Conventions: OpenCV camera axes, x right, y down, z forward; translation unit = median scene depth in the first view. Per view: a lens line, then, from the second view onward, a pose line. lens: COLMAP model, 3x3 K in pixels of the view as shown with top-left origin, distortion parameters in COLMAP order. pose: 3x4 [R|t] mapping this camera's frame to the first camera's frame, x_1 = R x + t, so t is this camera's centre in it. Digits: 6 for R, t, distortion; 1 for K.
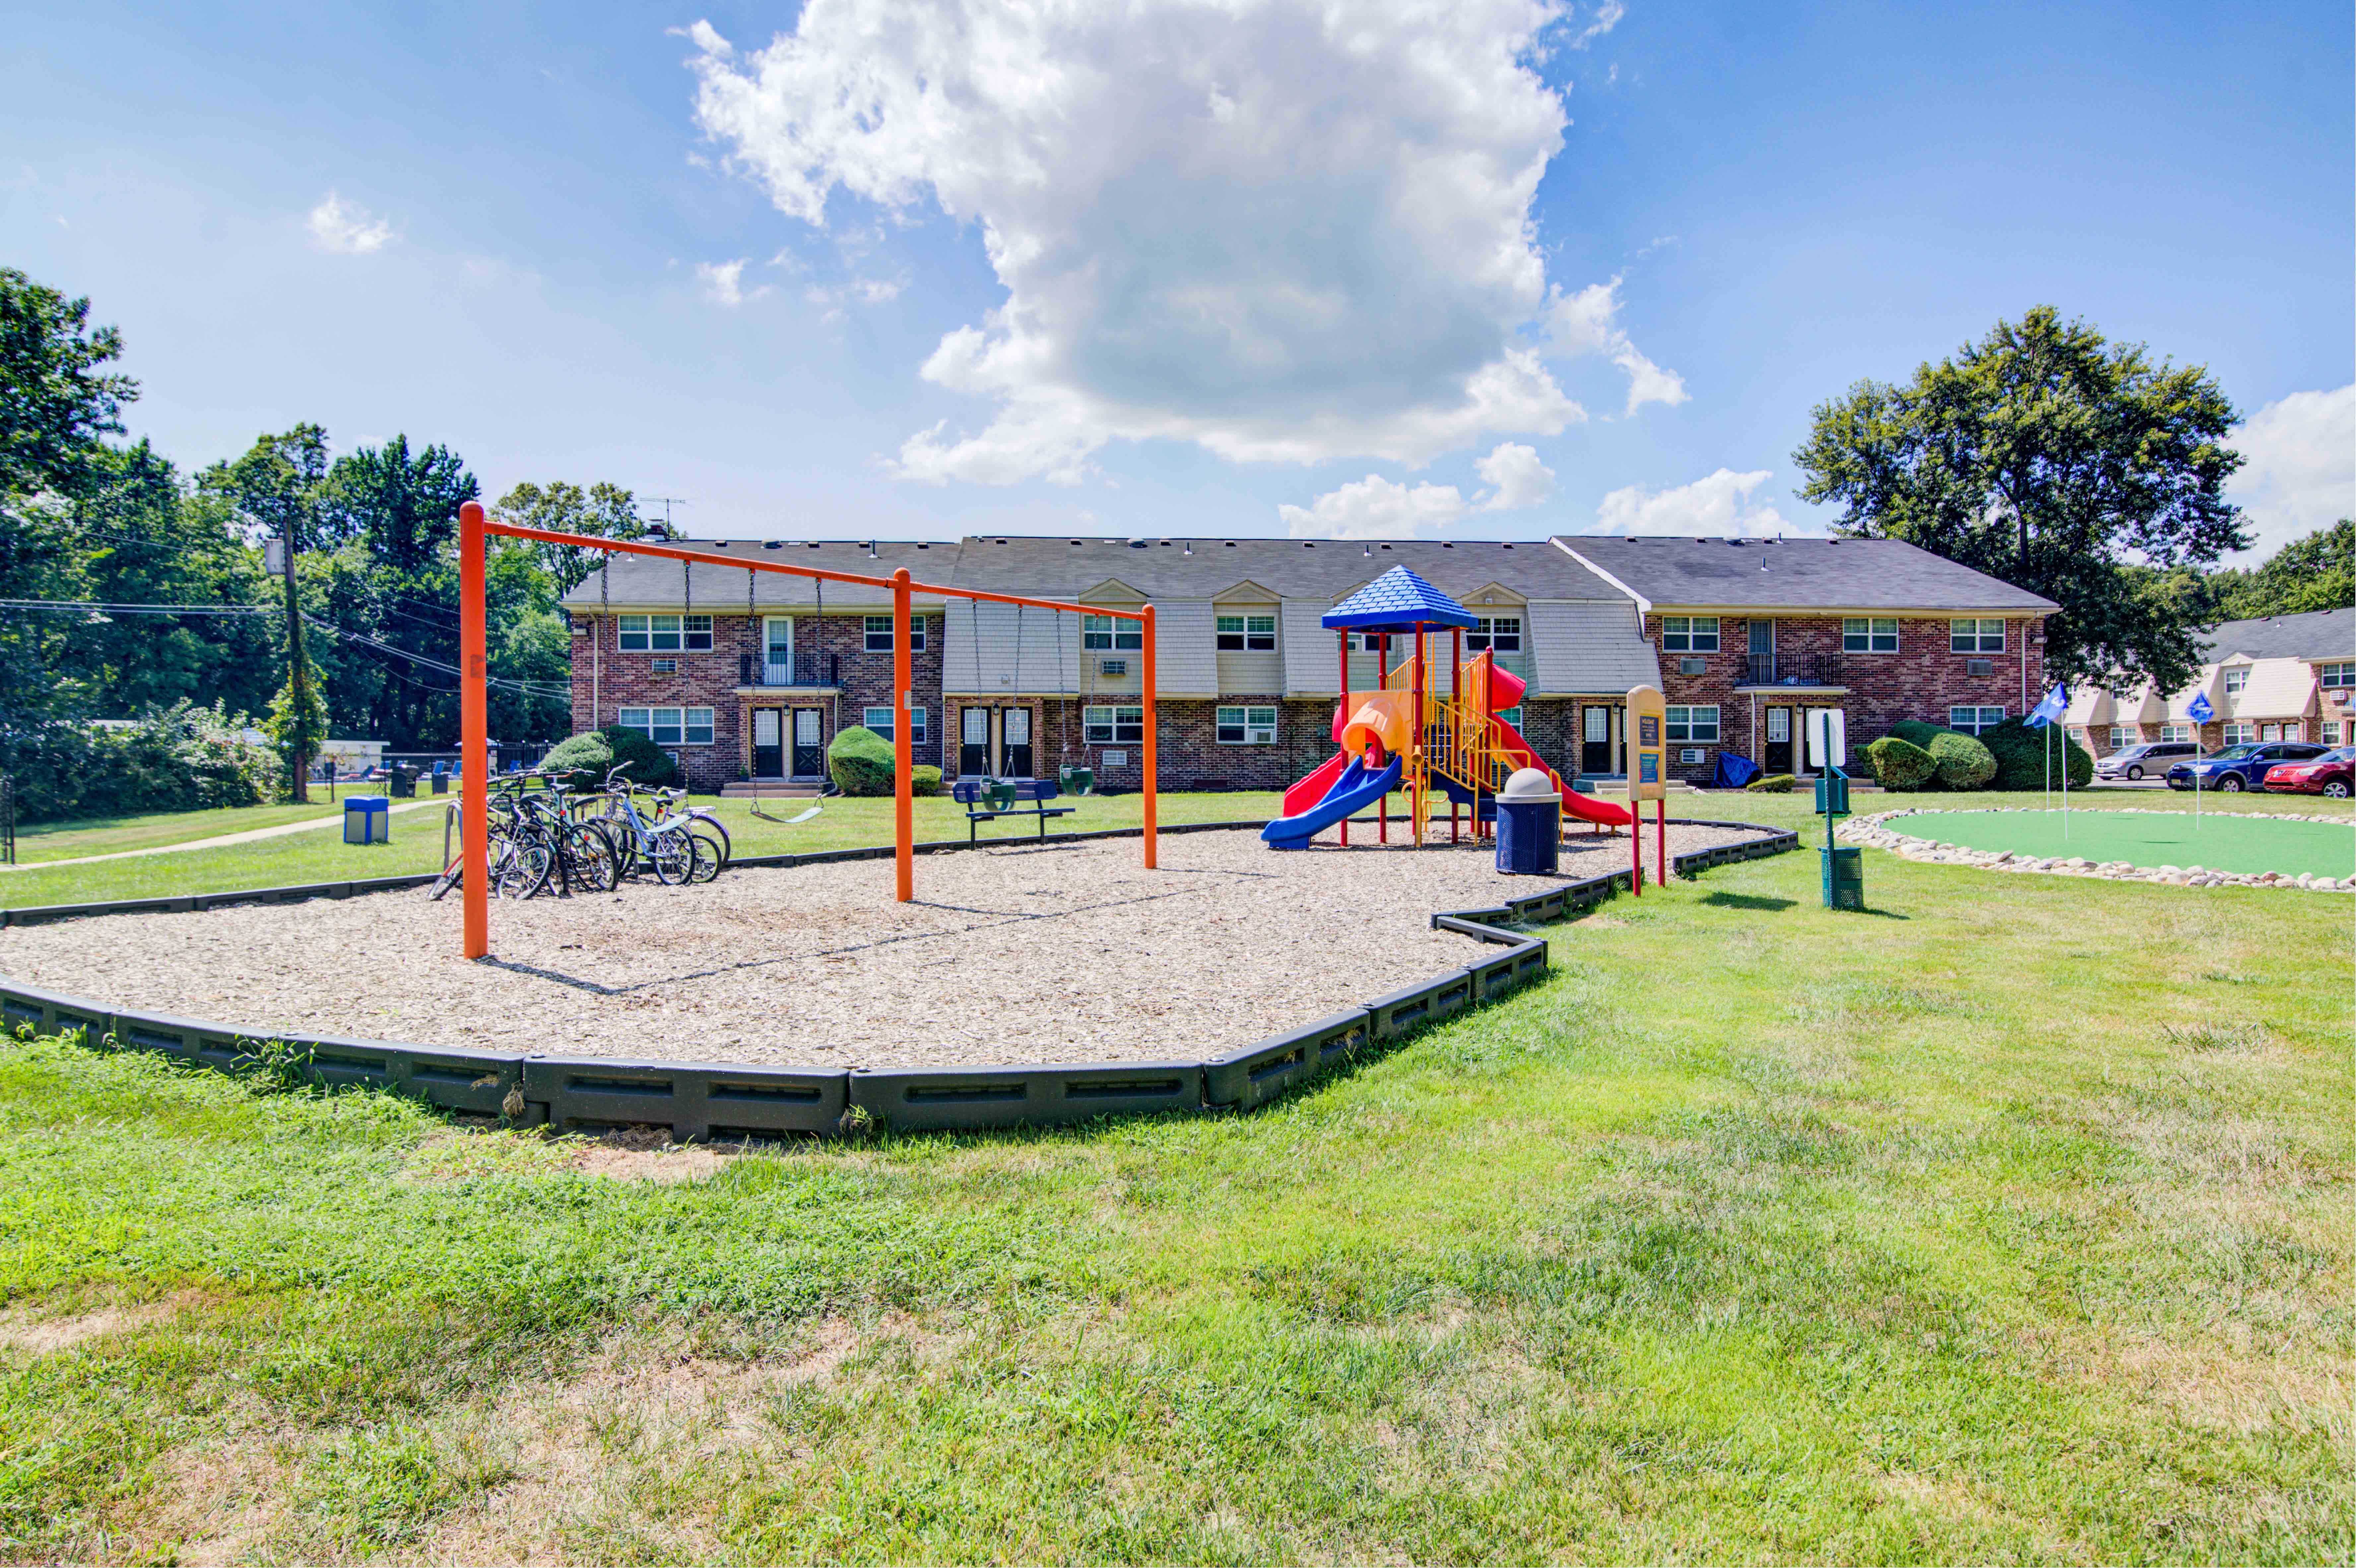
lens RADIAL K [[812.6, 0, 1178.0], [0, 812.6, 784.0], [0, 0, 1]] dist [-0.013431, -0.003784]
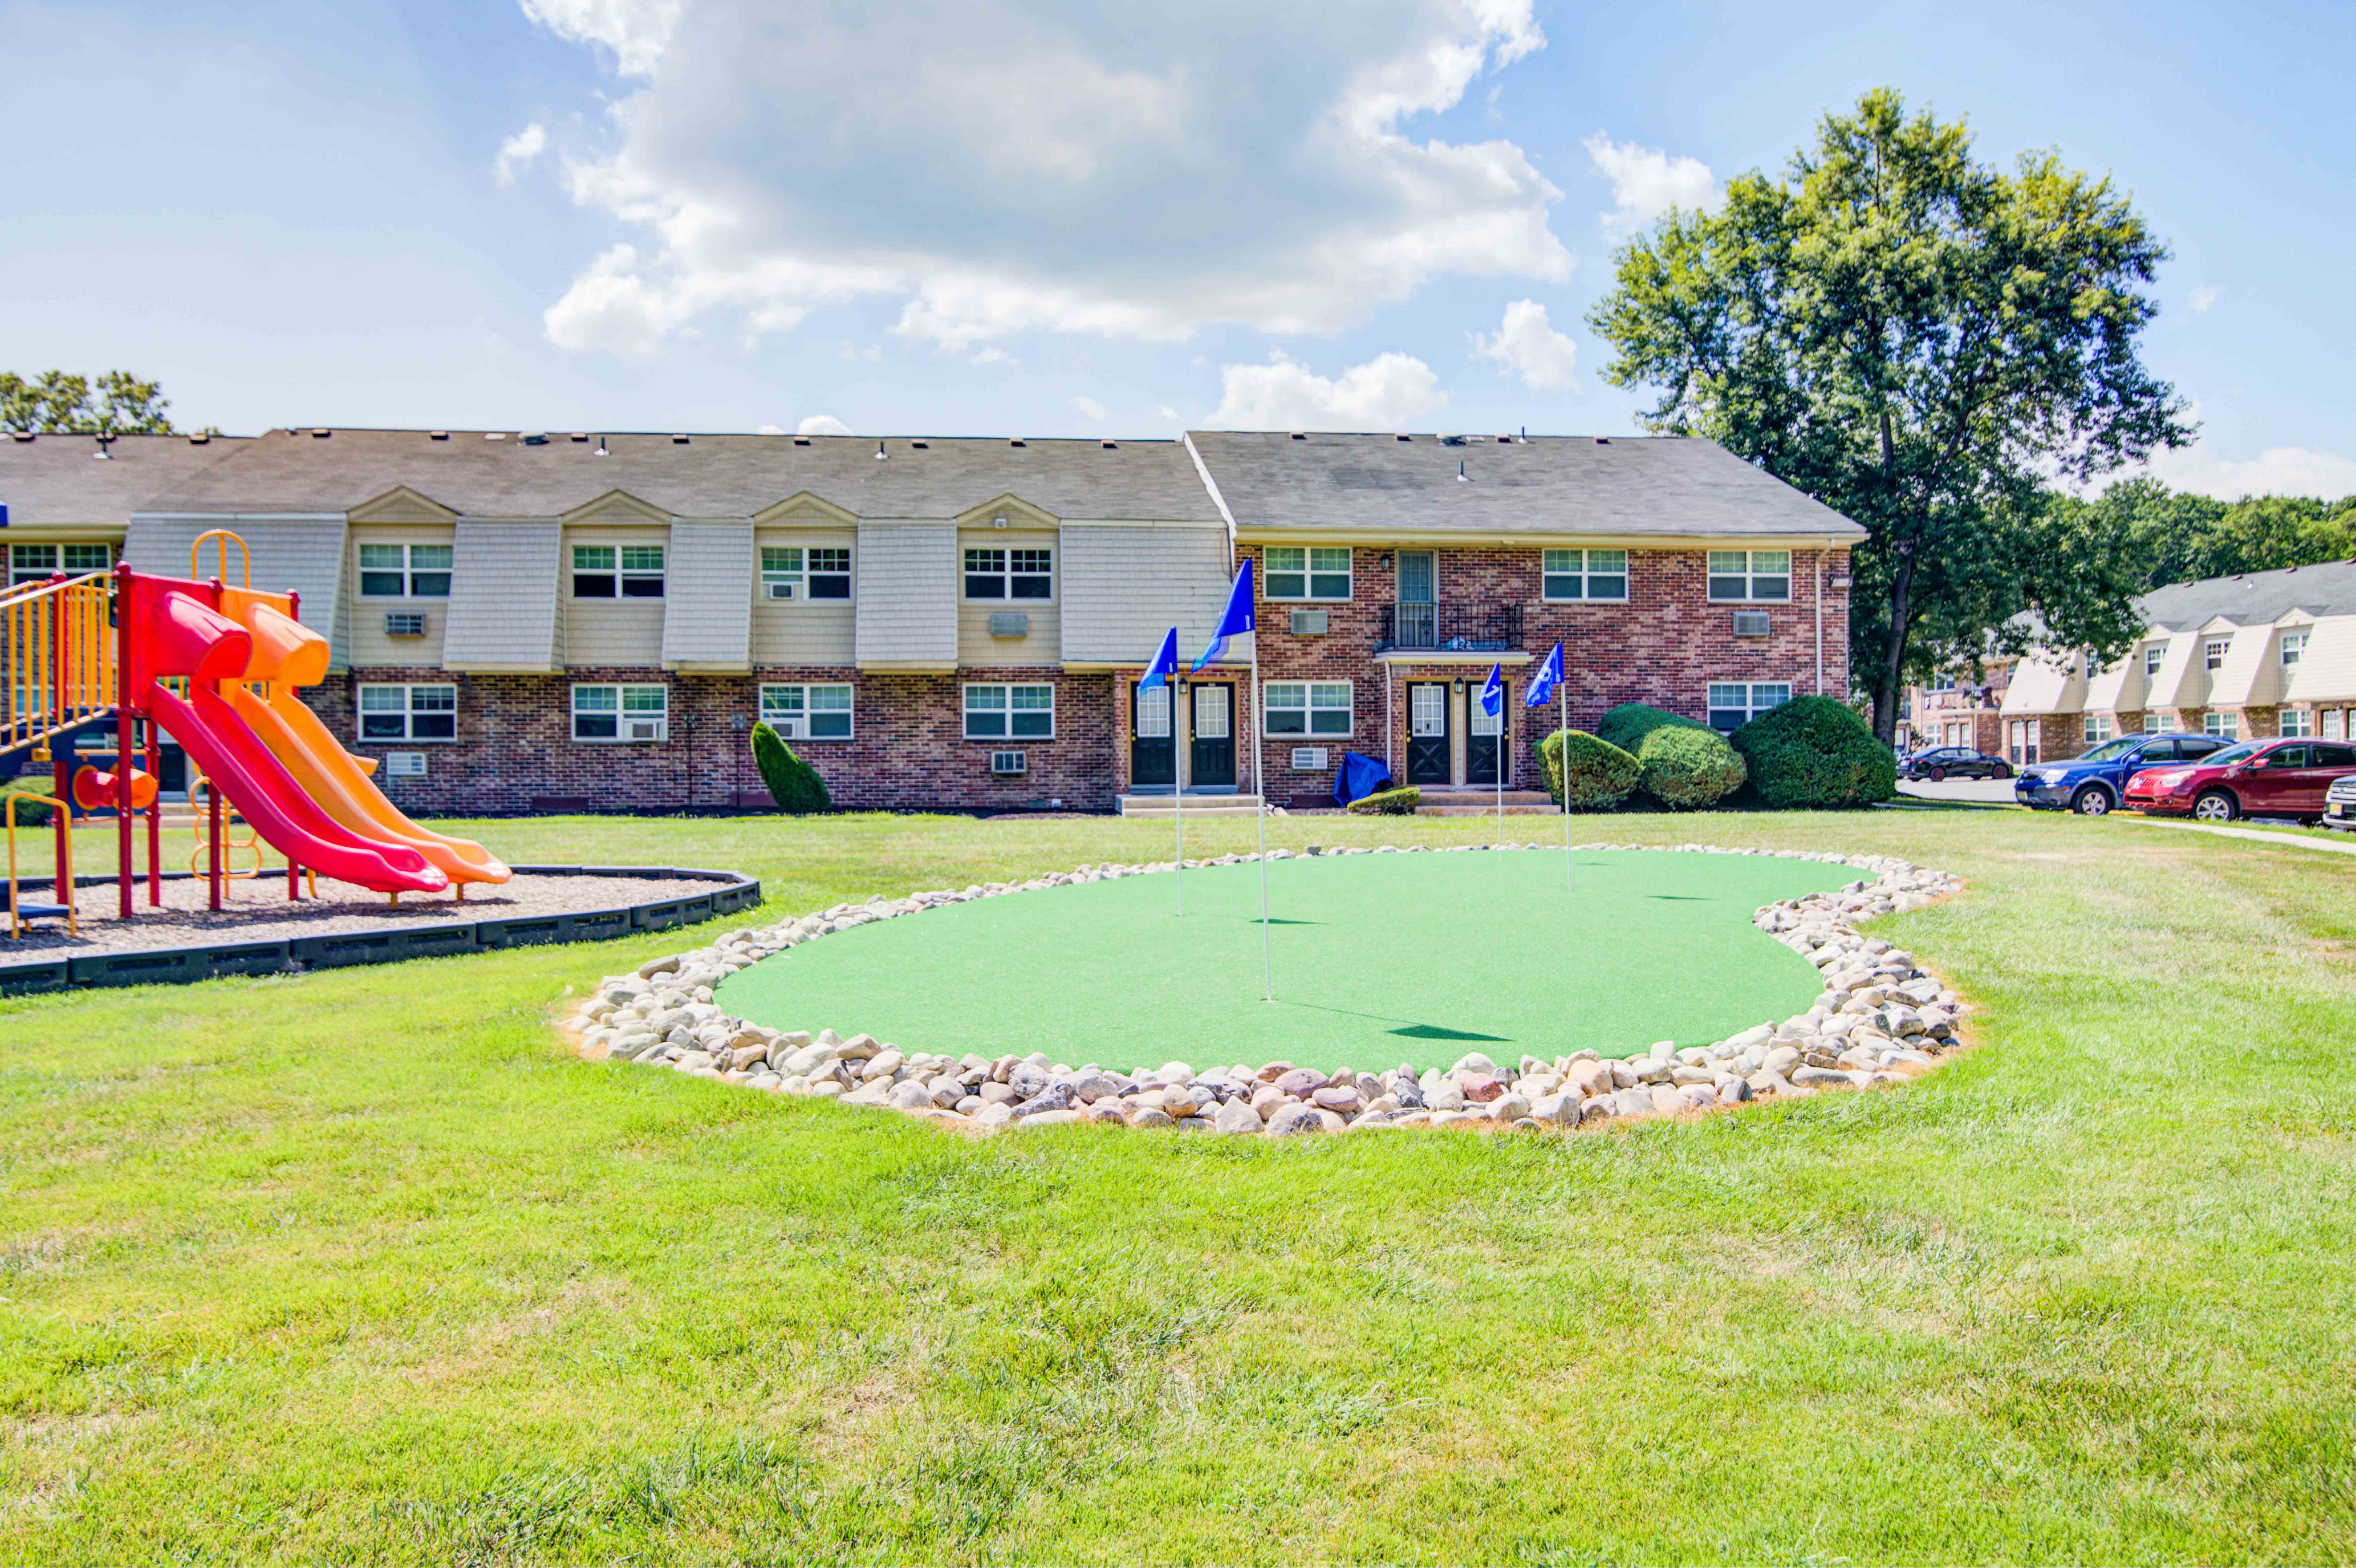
lens RADIAL K [[1092.1, 0, 1178.0], [0, 1092.1, 784.0], [0, 0, 1]] dist [-0.020108, -0.000268]
pose [[0.999439, -0.002912, 0.033360, 0.498045], [0.003224, 0.999951, -0.009309, -0.006026], [-0.033332, 0.009411, 0.999400, 0.116582]]
